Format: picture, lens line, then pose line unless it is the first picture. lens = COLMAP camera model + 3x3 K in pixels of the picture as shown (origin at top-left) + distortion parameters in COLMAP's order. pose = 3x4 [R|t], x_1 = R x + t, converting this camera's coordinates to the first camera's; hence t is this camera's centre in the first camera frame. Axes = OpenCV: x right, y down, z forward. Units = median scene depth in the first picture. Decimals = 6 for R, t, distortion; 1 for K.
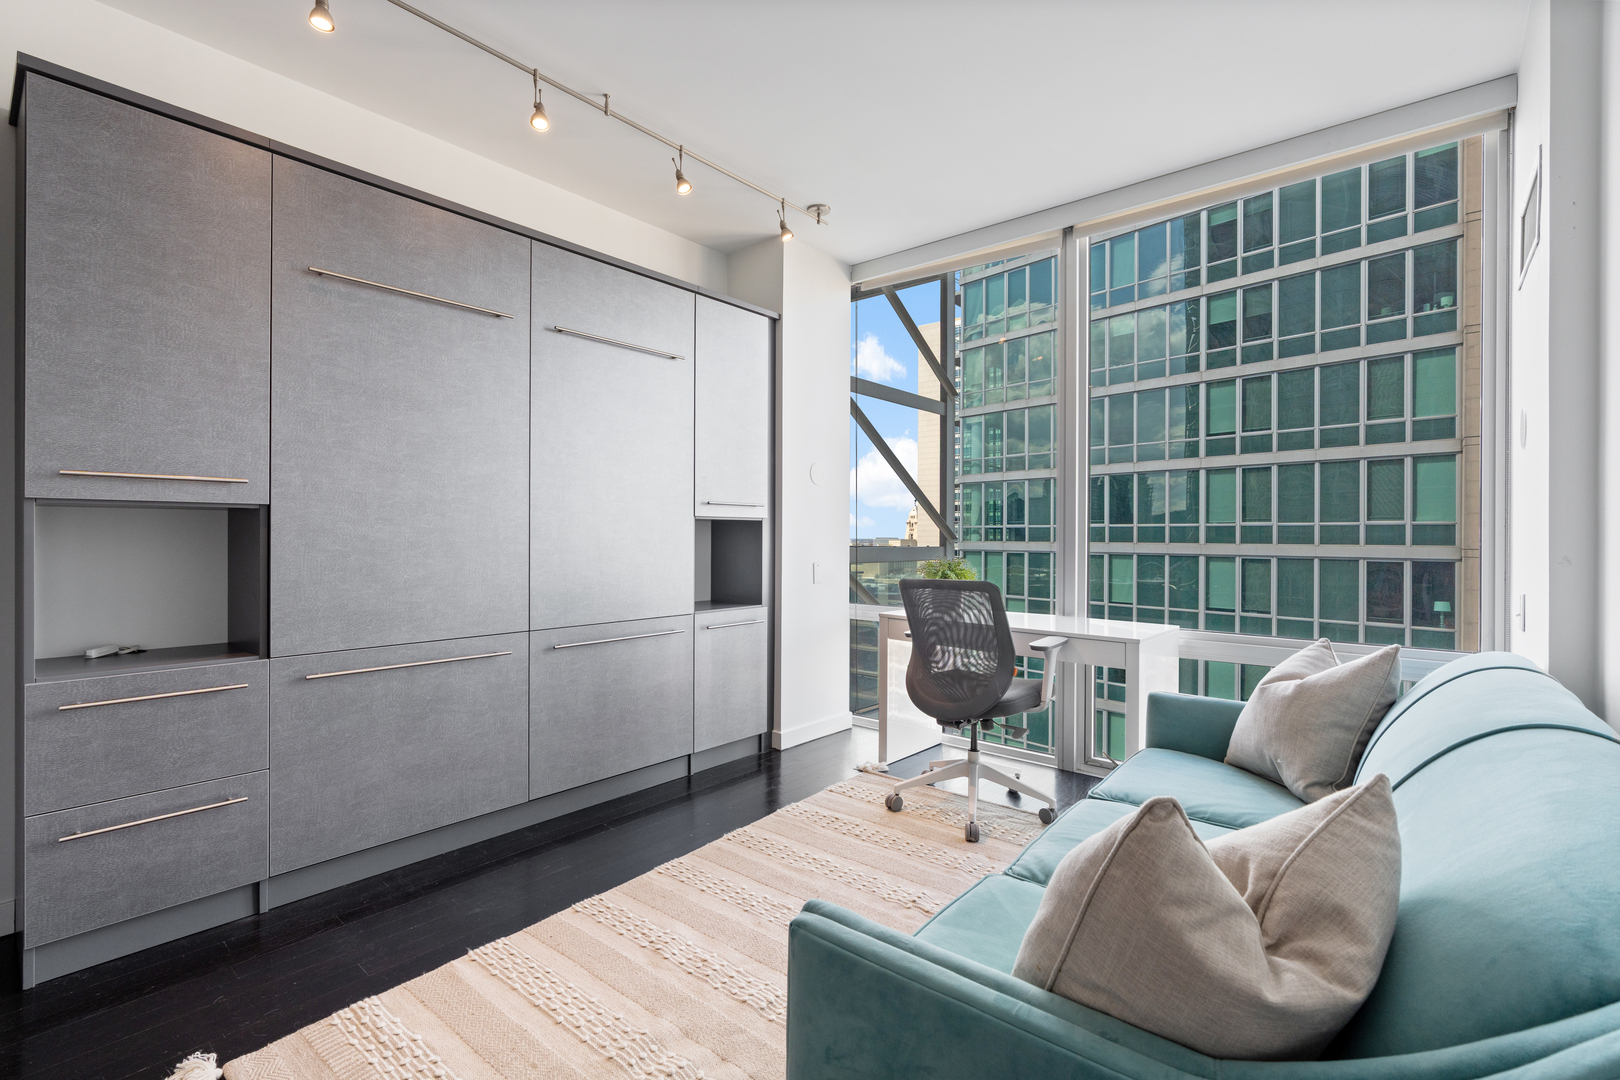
lens RADIAL K [[731.4, 0, 810.0], [0, 731.4, 540.0], [0, 0, 1]] dist [0.004911, 0.000444]
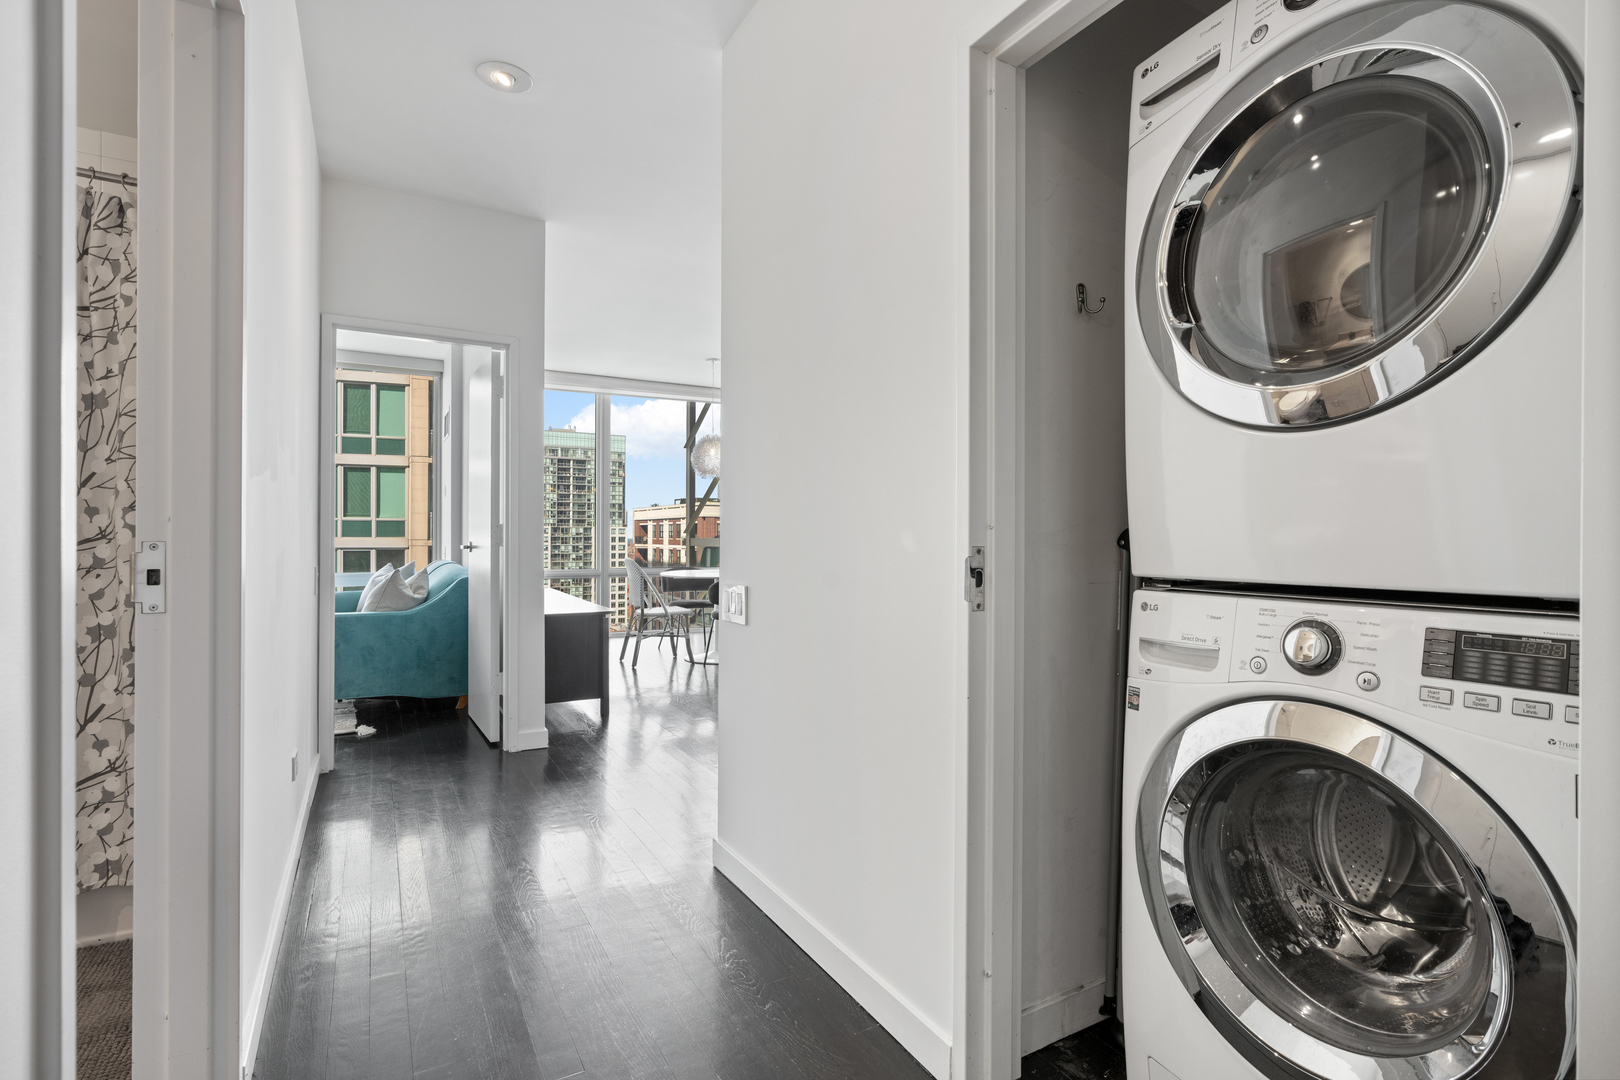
lens RADIAL K [[749.0, 0, 810.0], [0, 749.0, 540.0], [0, 0, 1]] dist [-0.039234, -0.000096]
pose [[0.336747, -0.009951, 0.941543, -0.120229], [0.001694, 0.999949, 0.009962, 0.000893], [-0.941594, -0.001760, 0.336746, -0.124571]]
